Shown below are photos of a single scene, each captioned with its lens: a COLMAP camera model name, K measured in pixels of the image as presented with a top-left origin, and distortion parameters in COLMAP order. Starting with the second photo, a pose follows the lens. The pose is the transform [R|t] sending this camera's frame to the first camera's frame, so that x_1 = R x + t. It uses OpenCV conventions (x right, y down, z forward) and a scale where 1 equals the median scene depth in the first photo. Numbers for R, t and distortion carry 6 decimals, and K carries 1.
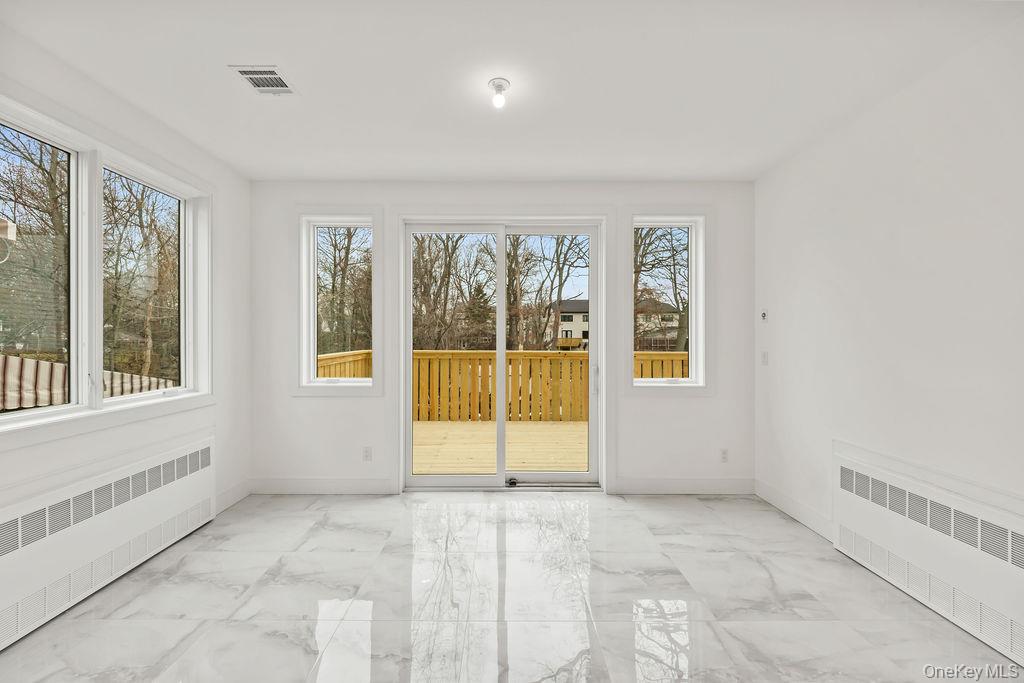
lens RADIAL K [[392.7, 0, 504.4], [0, 392.7, 339.6], [0, 0, 1]] dist [-0.001327, 0.000088]
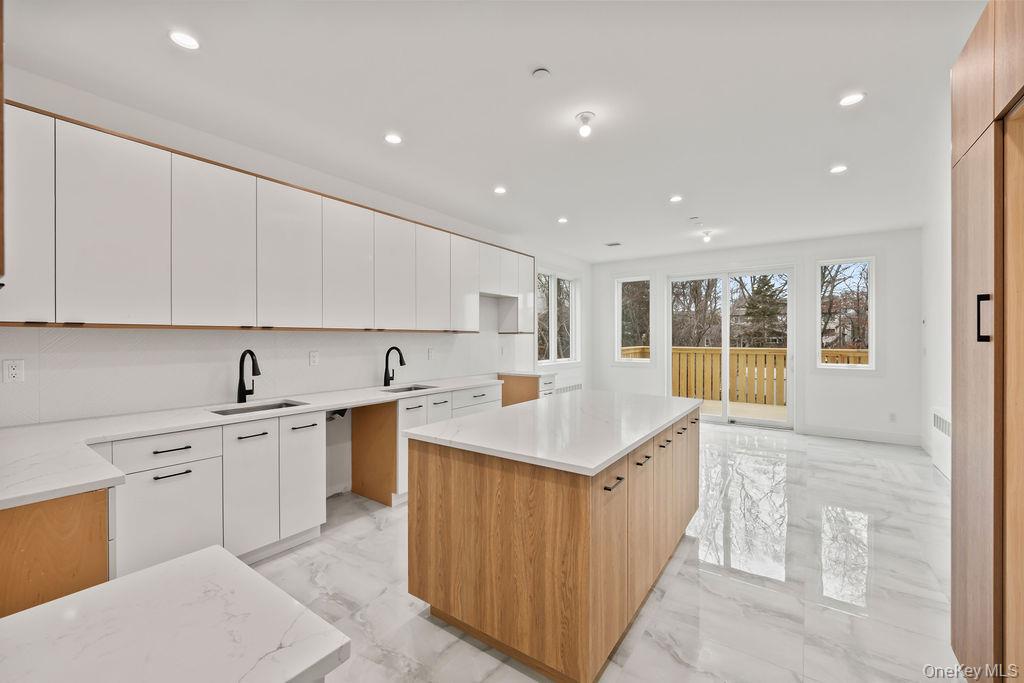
lens RADIAL K [[432.9, 0, 497.0], [0, 432.9, 339.3], [0, 0, 1]] dist [-0.001964, -0.000343]
pose [[0.805040, -0.000029, -0.593221, 0.328774], [-0.000863, 0.999999, -0.001220, 0.005403], [0.593220, 0.001494, 0.805039, -1.191120]]
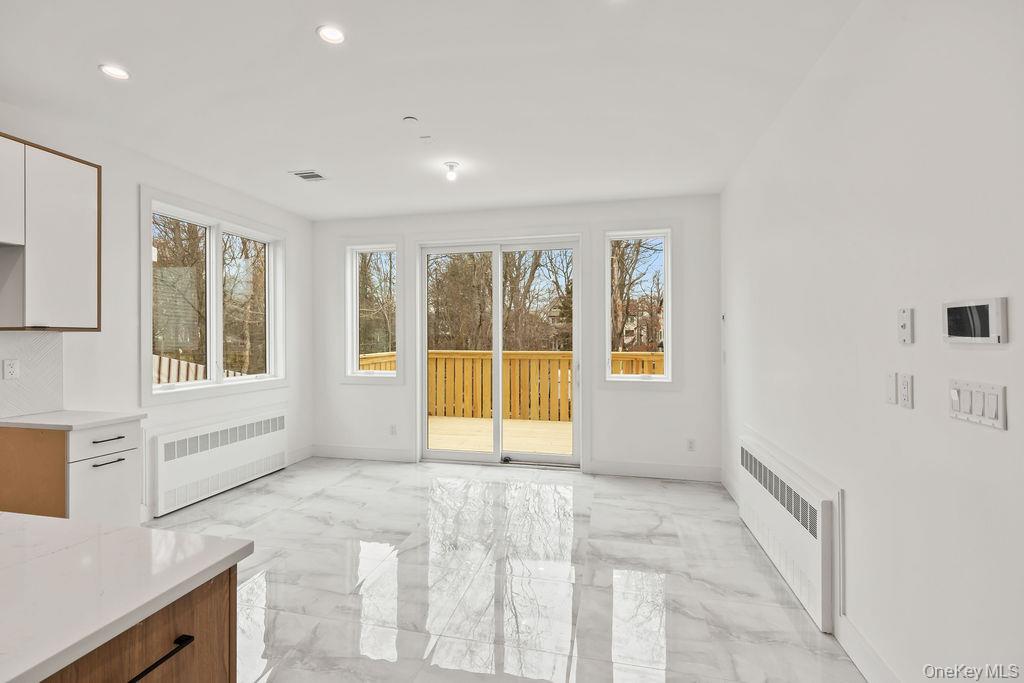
lens RADIAL K [[472.4, 0, 509.0], [0, 472.4, 341.2], [0, 0, 1]] dist [0.003902, -0.000267]
pose [[0.973347, -0.001556, -0.229331, 0.371836], [0.001865, 0.999998, 0.001130, 0.001929], [0.229328, -0.001528, 0.973348, -0.410041]]
